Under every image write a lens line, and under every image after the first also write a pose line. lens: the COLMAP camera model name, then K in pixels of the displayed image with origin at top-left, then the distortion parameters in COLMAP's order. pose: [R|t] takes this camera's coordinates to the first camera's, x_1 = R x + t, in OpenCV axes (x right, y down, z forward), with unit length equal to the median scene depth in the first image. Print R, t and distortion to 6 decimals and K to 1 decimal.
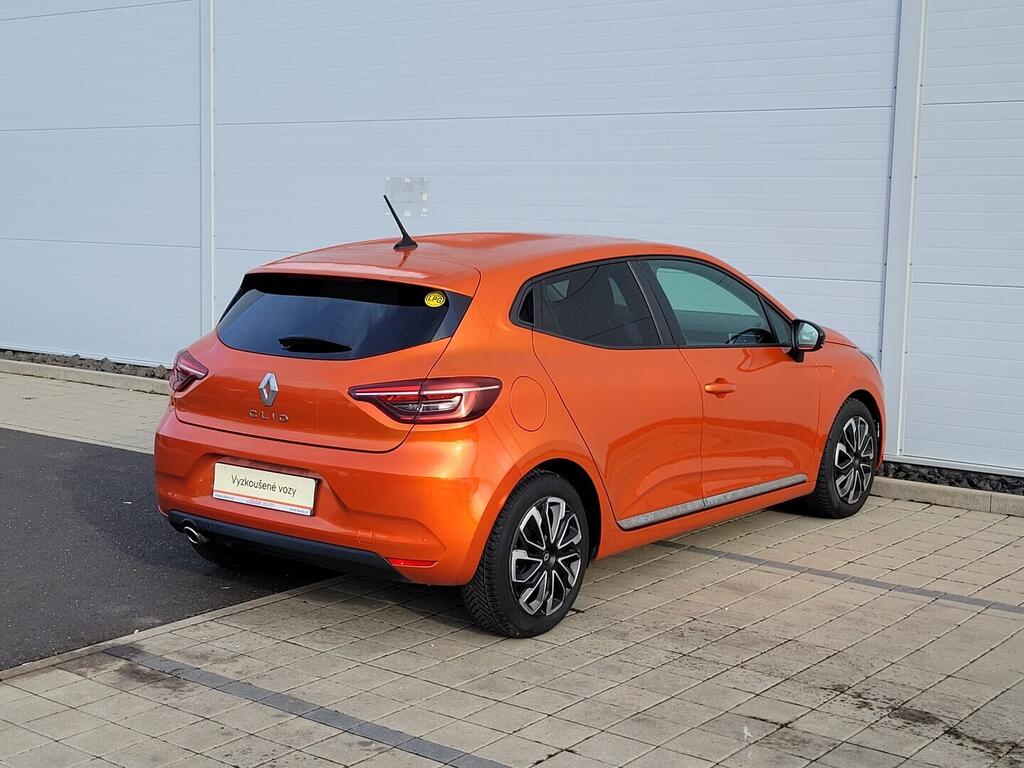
lens RADIAL K [[1461.4, 0, 510.2], [0, 1461.4, 383.1], [0, 0, 1]] dist [0.059530, 0.000000]
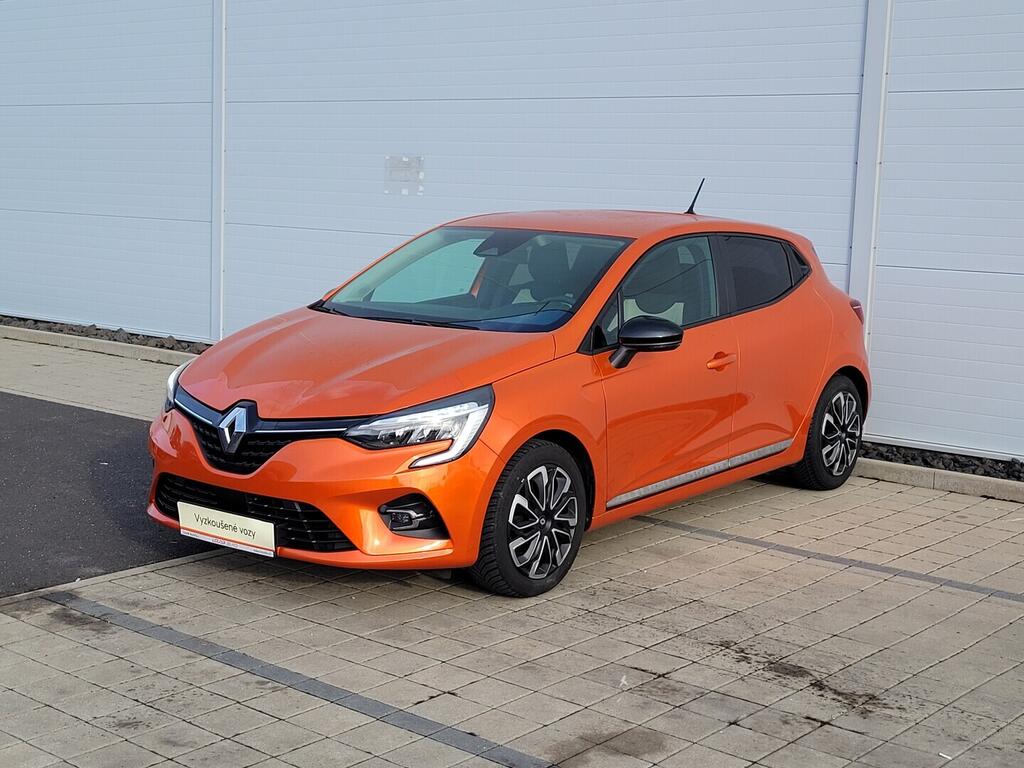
lens RADIAL K [[1461.4, 0, 537.1], [0, 1461.4, 383.9], [0, 0, 1]] dist [0.059530, 0.000000]
pose [[0.999546, 0.017638, -0.024434, 0.103891], [-0.017319, 0.999763, 0.013201, 0.007766], [0.024661, -0.012772, 0.999614, -0.055057]]
